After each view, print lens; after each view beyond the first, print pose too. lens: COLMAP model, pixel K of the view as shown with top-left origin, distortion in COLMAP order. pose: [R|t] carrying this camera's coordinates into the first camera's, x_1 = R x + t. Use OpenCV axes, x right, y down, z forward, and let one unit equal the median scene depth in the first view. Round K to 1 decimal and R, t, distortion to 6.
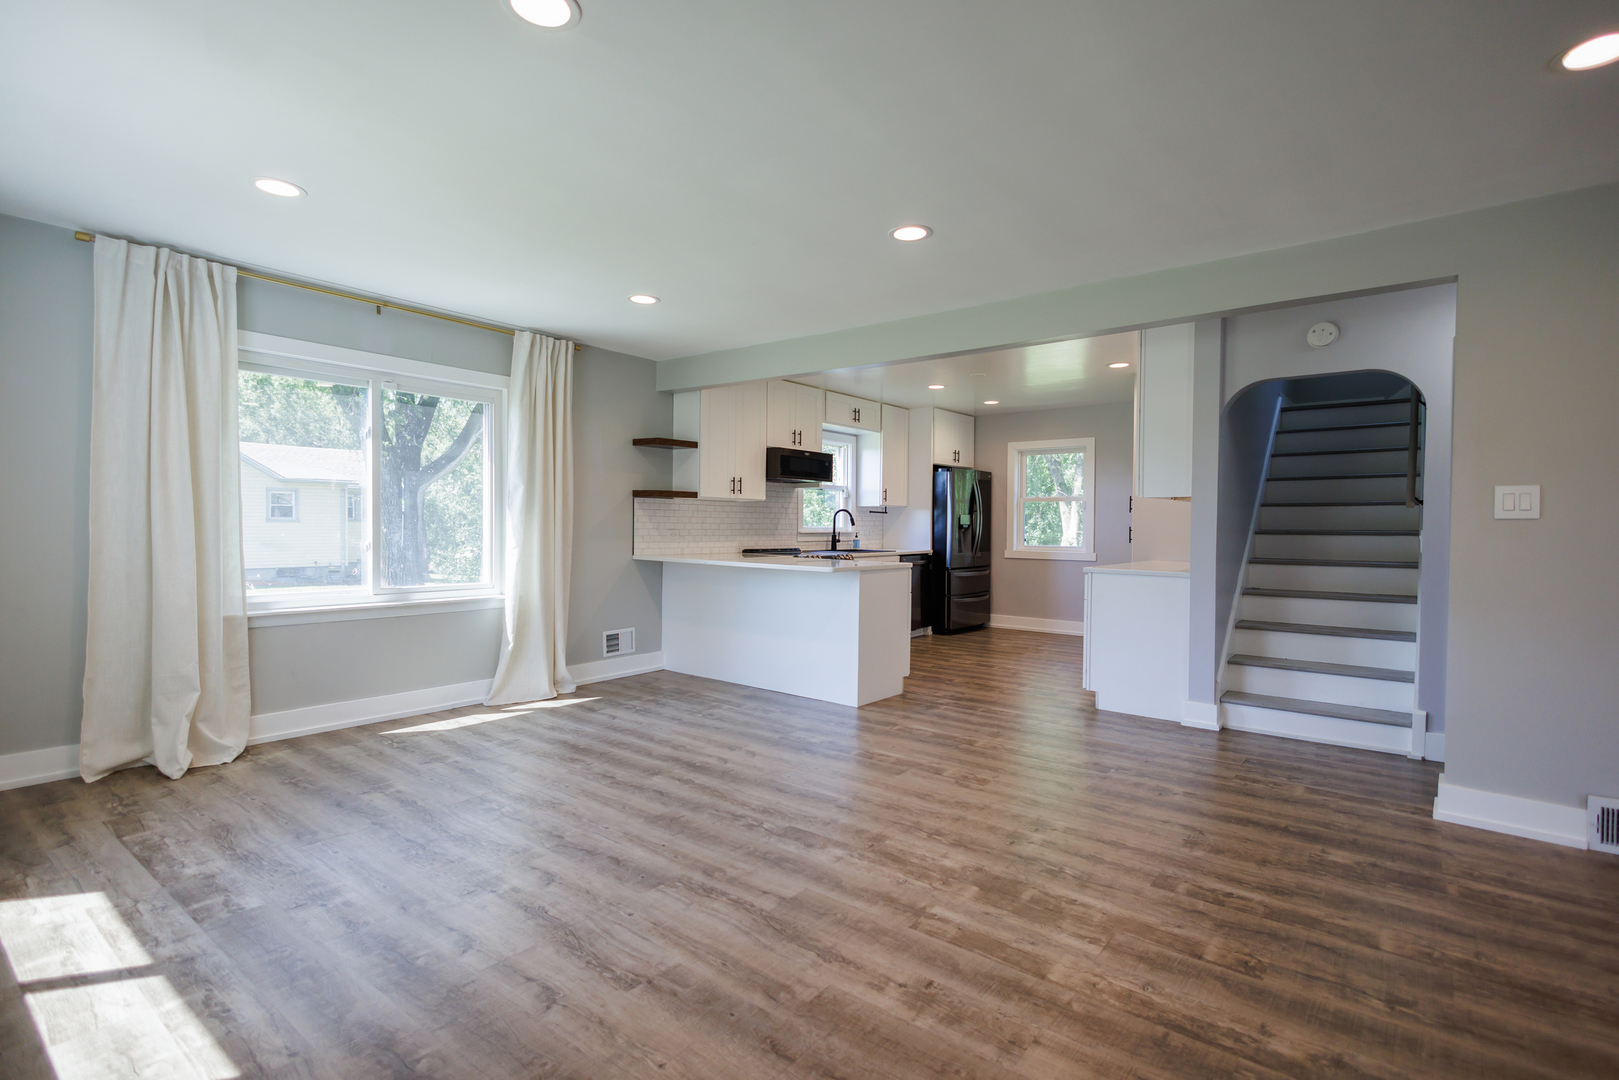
lens RADIAL K [[772.8, 0, 836.1], [0, 772.8, 540.6], [0, 0, 1]] dist [-0.002601, -0.000918]
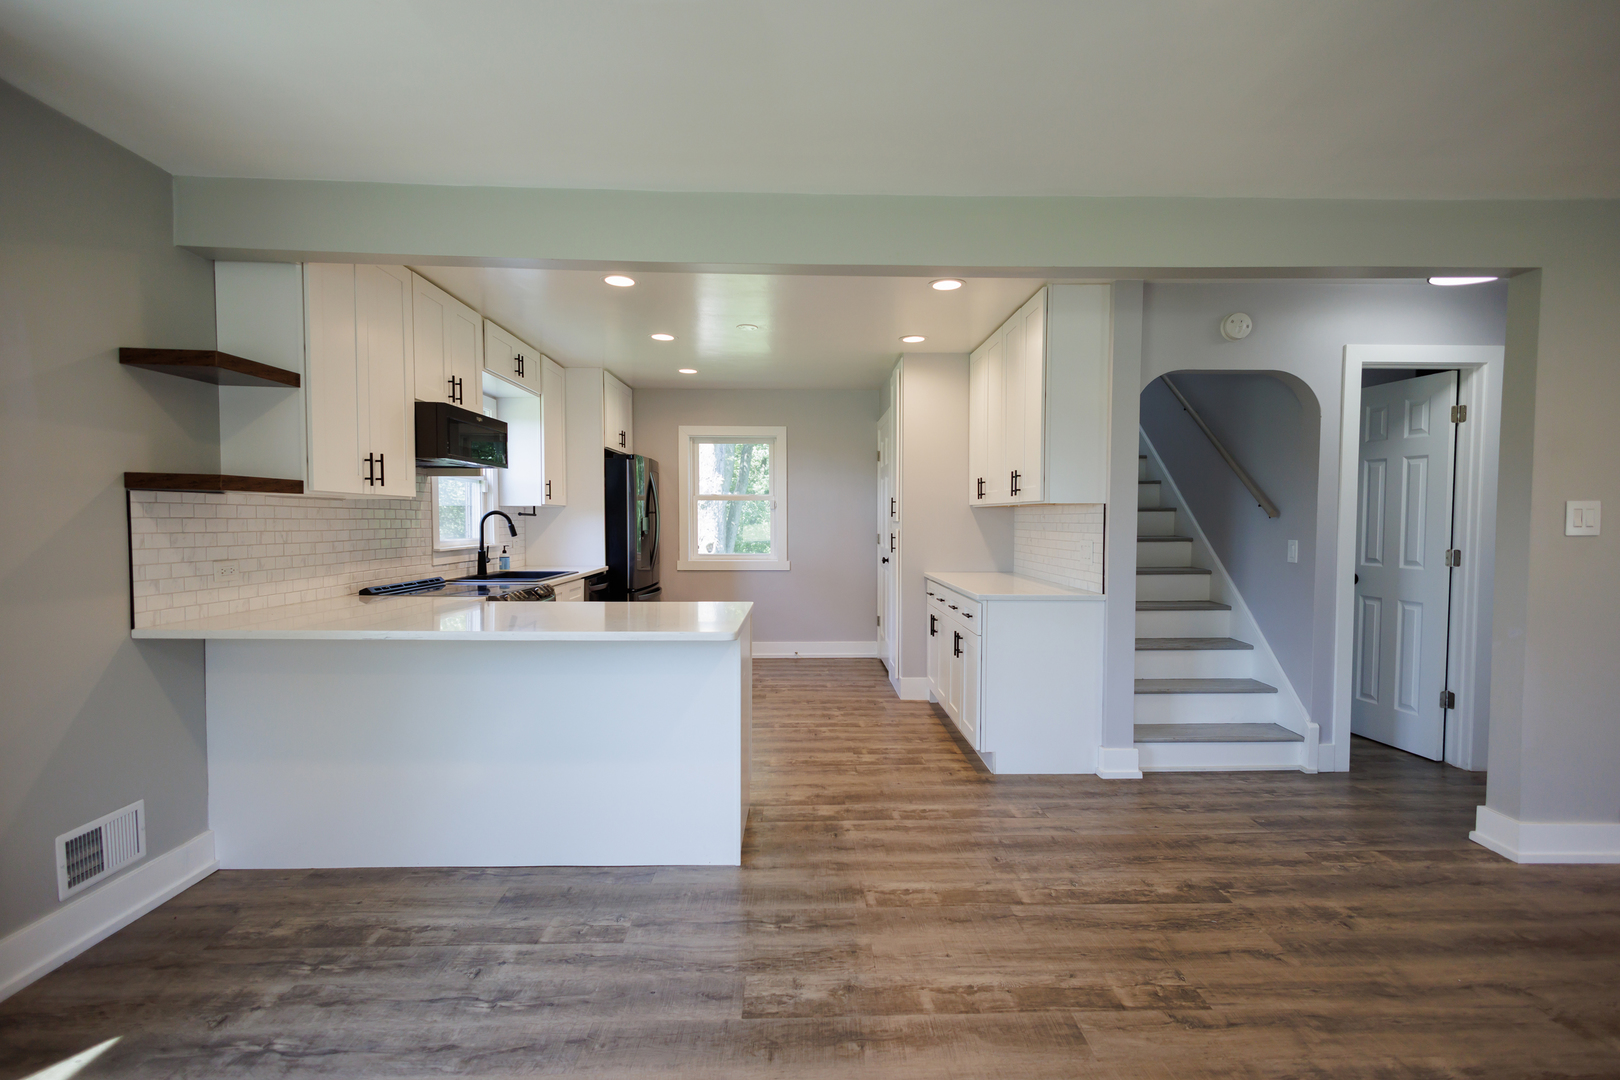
lens RADIAL K [[751.2, 0, 813.1], [0, 751.2, 542.8], [0, 0, 1]] dist [0.028163, -0.013678]
pose [[0.776771, -0.027969, 0.629161, -0.231463], [0.018463, 0.999595, 0.021642, -0.029129], [-0.629512, -0.005195, 0.776974, 0.443983]]
